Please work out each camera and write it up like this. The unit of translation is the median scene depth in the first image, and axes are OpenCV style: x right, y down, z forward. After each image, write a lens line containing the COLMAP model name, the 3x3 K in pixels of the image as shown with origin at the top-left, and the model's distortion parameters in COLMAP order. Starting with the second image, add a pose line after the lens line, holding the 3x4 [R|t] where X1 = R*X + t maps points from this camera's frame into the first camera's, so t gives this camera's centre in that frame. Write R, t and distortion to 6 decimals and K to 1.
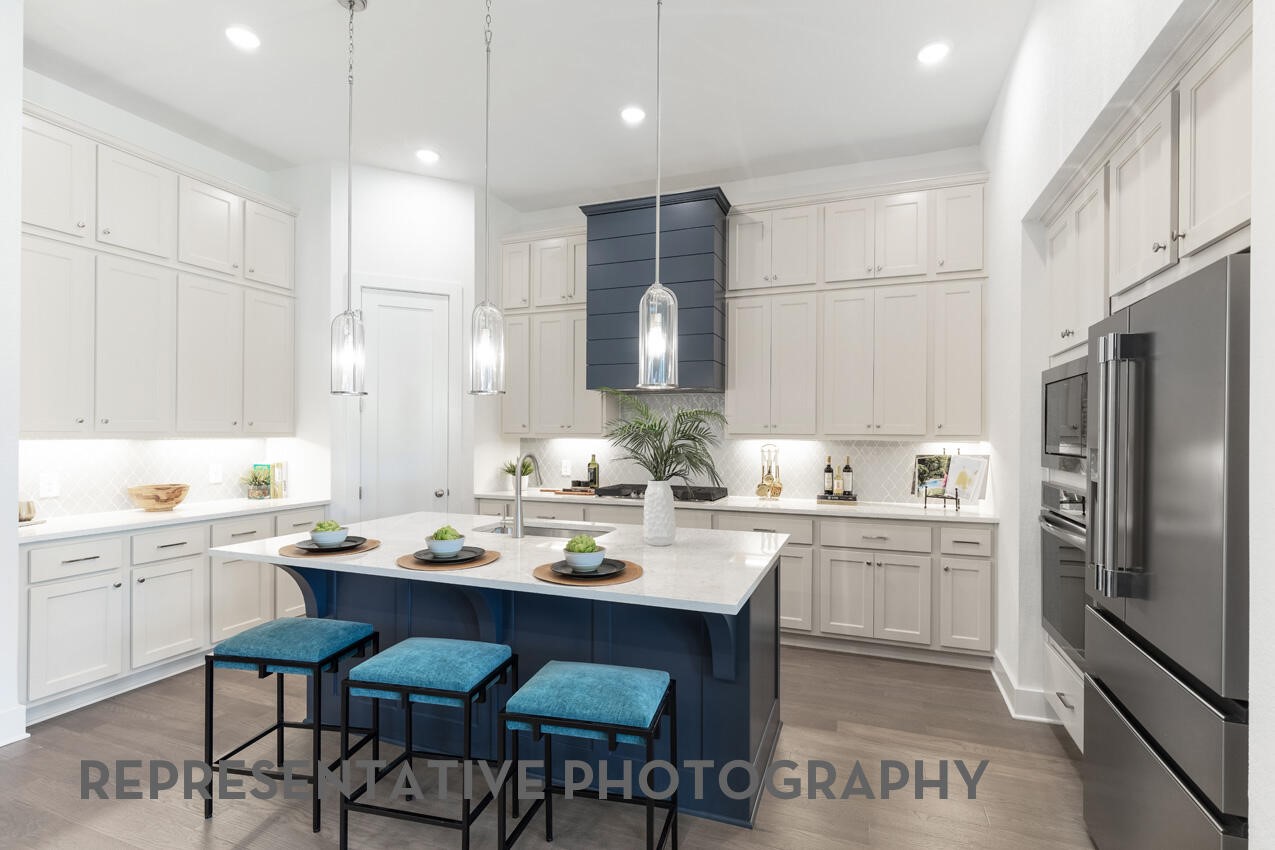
lens RADIAL K [[597.7, 0, 639.4], [0, 597.7, 434.0], [0, 0, 1]] dist [0.001536, -0.000466]
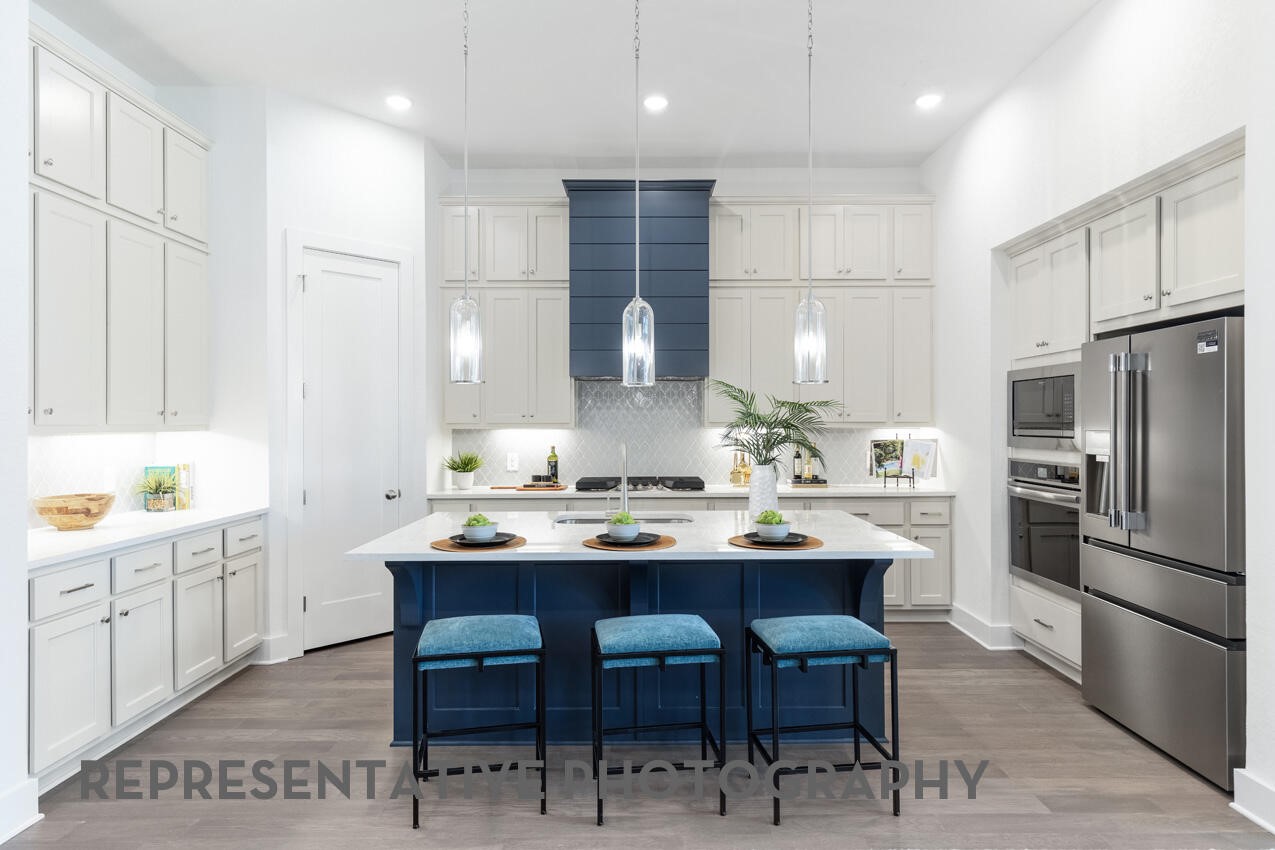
lens RADIAL K [[740.9, 0, 639.0], [0, 740.9, 421.8], [0, 0, 1]] dist [0.009690, 0.000773]
pose [[0.932552, -0.006895, 0.360970, -0.432498], [0.007498, 0.999972, -0.000272, -0.001988], [-0.360958, 0.002961, 0.932577, -0.126042]]
